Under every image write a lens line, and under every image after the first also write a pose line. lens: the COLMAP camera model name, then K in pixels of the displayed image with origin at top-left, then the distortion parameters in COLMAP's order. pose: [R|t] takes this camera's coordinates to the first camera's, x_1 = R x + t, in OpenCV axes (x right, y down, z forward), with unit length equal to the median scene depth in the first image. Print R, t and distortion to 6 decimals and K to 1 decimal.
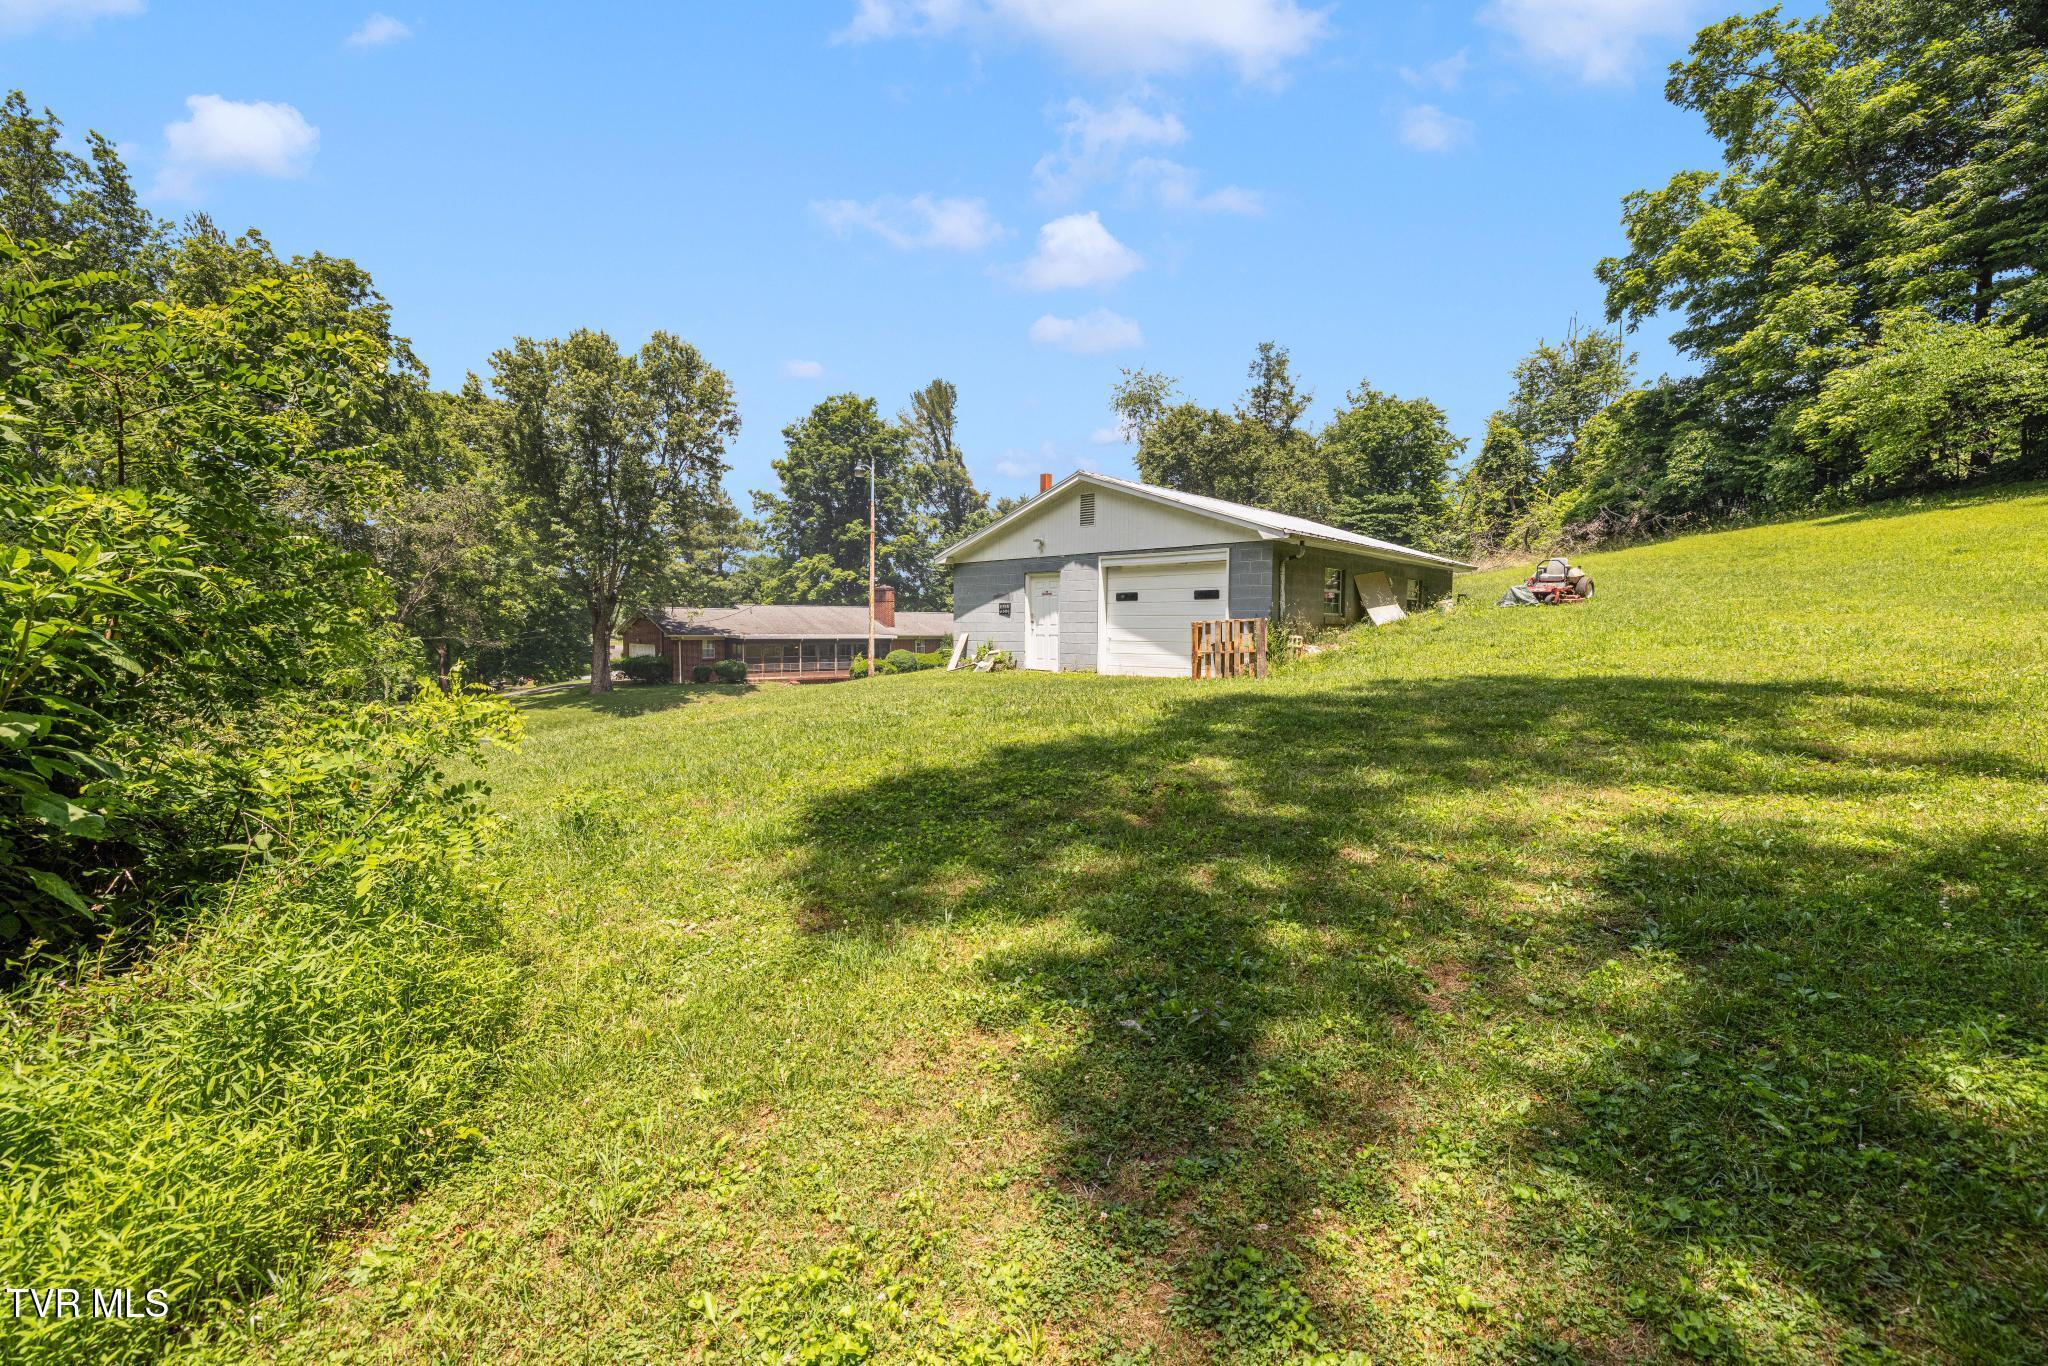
lens RADIAL K [[817.8, 0, 1024.0], [0, 817.8, 683.0], [0, 0, 1]] dist [0.000319, 0.000023]
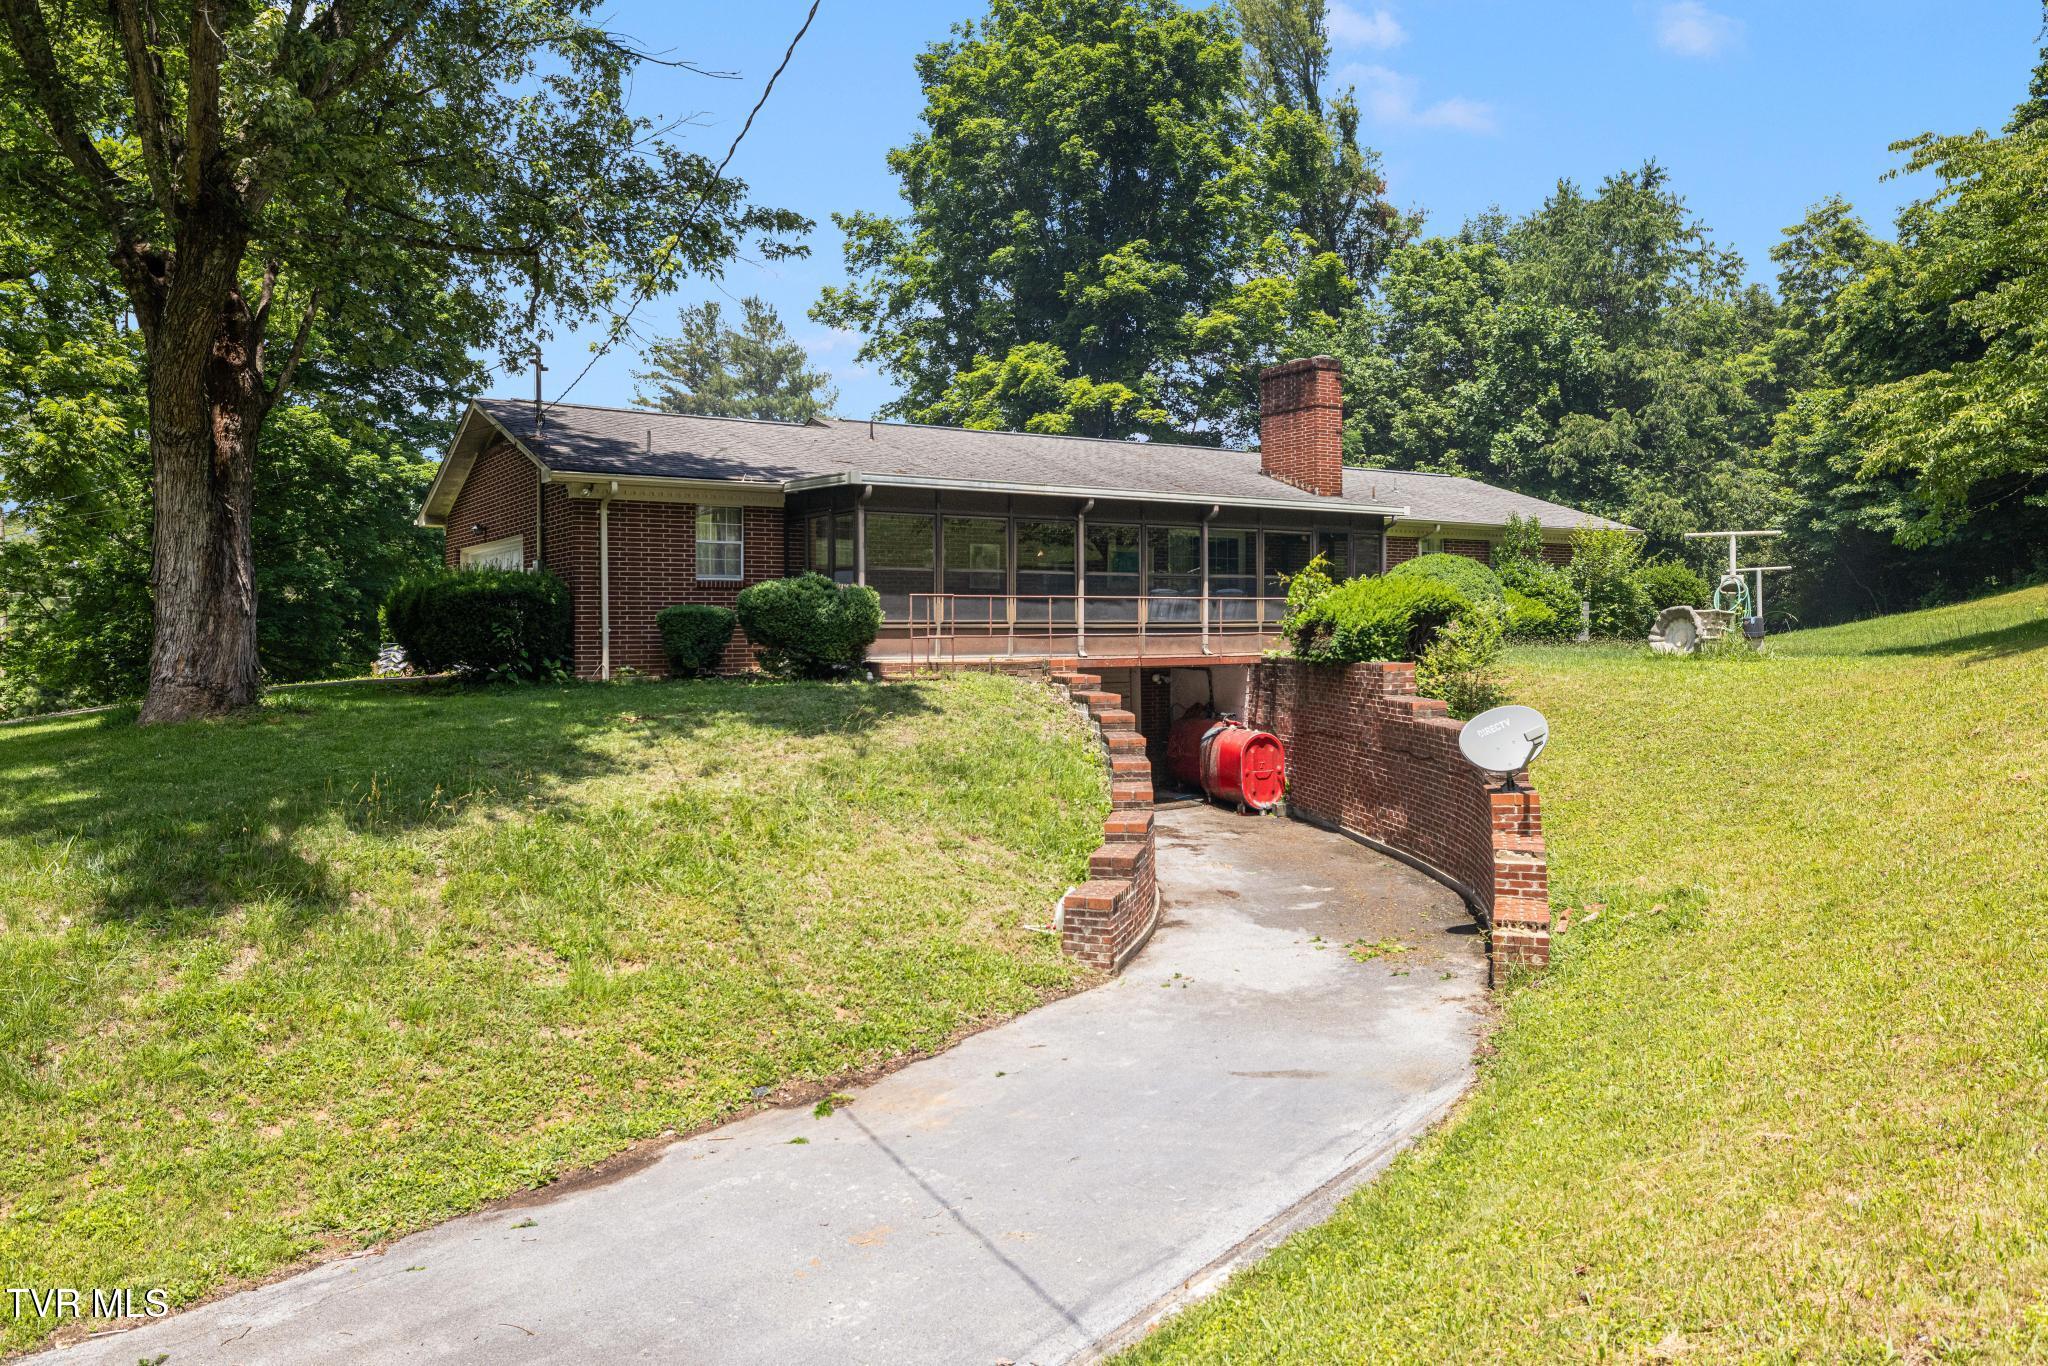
lens RADIAL K [[1422.3, 0, 1024.0], [0, 1422.3, 683.0], [0, 0, 1]] dist [0.000991, 0.000168]
pose [[0.984904, -0.005989, -0.172997, -0.199741], [0.001757, 0.999696, -0.024609, 0.009465], [0.173091, 0.023933, 0.984615, 0.538212]]
